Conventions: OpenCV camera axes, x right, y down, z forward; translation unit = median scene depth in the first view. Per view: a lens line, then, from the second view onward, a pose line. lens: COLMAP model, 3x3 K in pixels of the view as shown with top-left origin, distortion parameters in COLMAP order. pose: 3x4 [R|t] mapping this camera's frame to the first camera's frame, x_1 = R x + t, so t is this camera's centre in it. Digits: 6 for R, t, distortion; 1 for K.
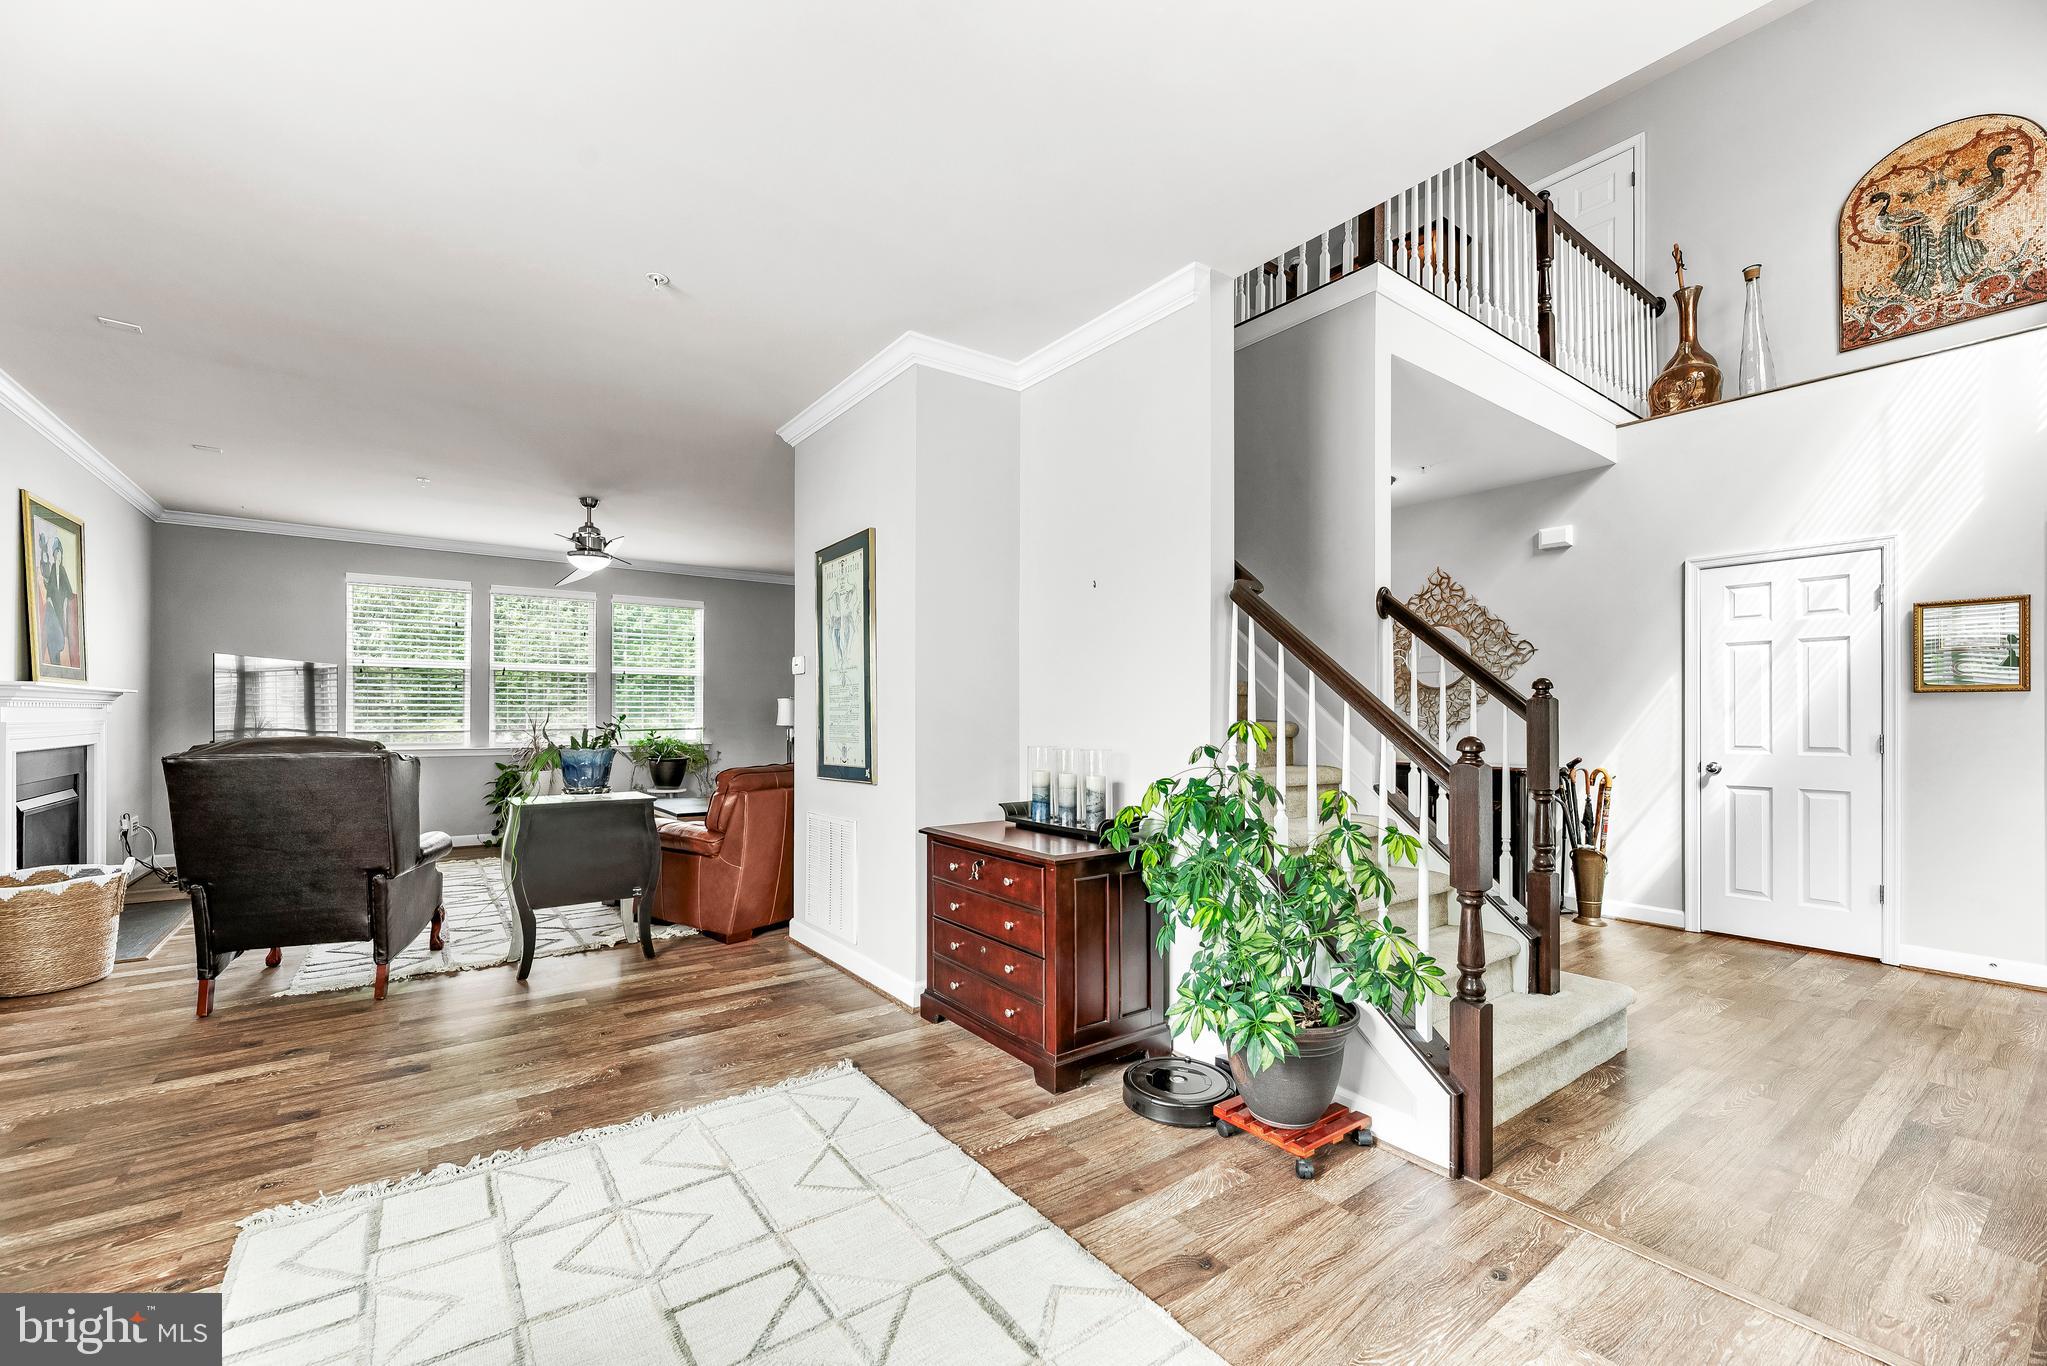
lens RADIAL K [[830.2, 0, 1009.1], [0, 830.2, 706.9], [0, 0, 1]] dist [-0.005808, 0.001518]
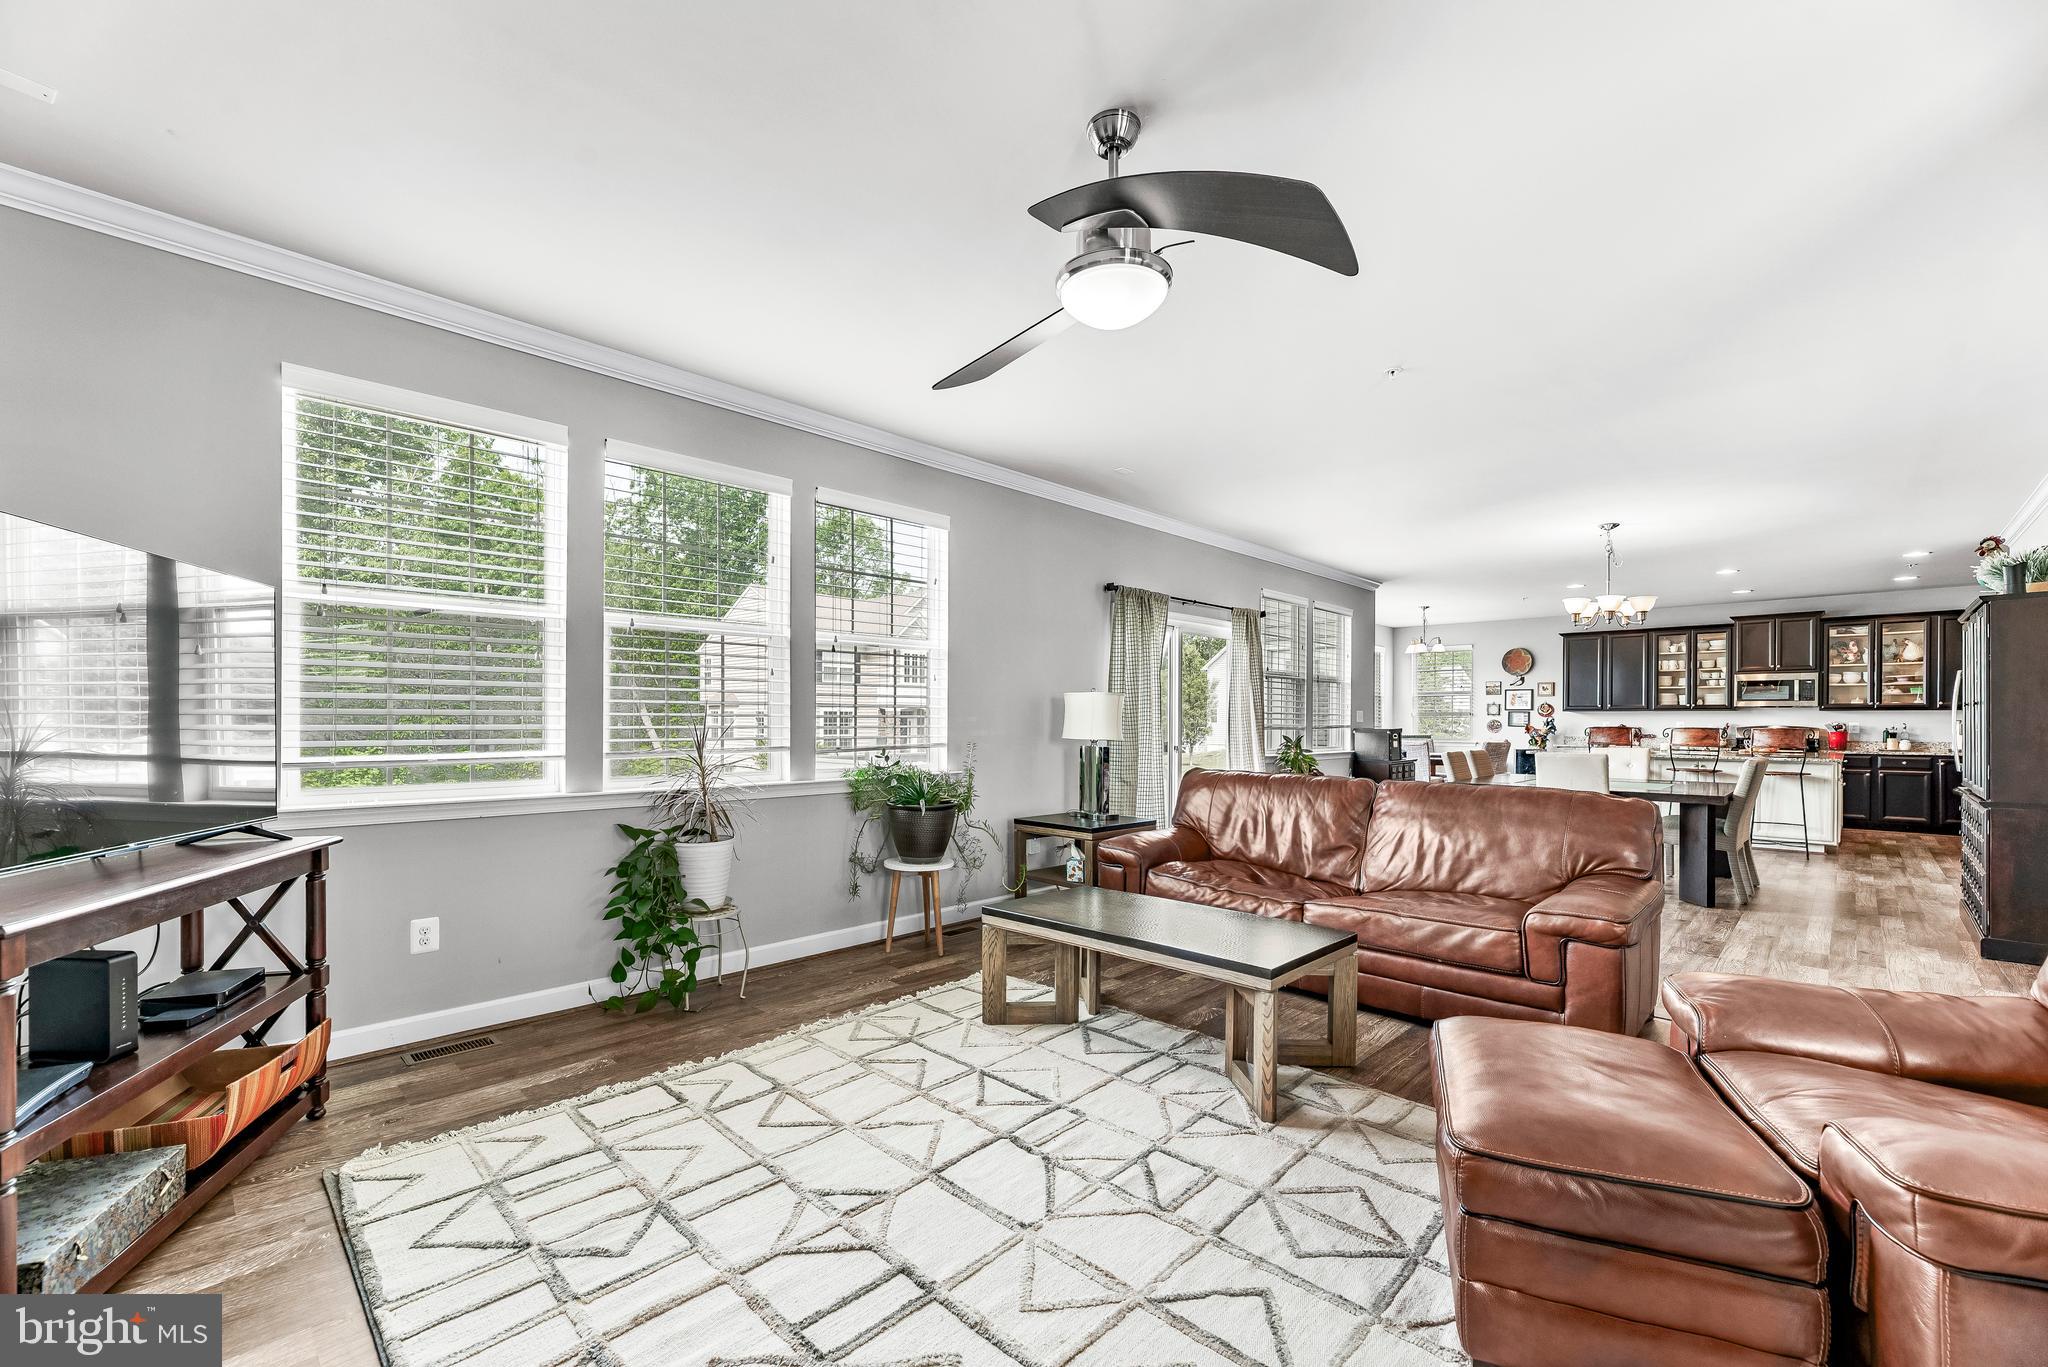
lens RADIAL K [[830.6, 0, 1012.5], [0, 830.6, 725.4], [0, 0, 1]] dist [-0.005808, 0.001518]
pose [[0.987986, 0.000042, 0.154544, -0.639533], [-0.002602, 0.999863, 0.016359, 0.005269], [-0.154522, -0.016565, 0.987850, 0.684881]]
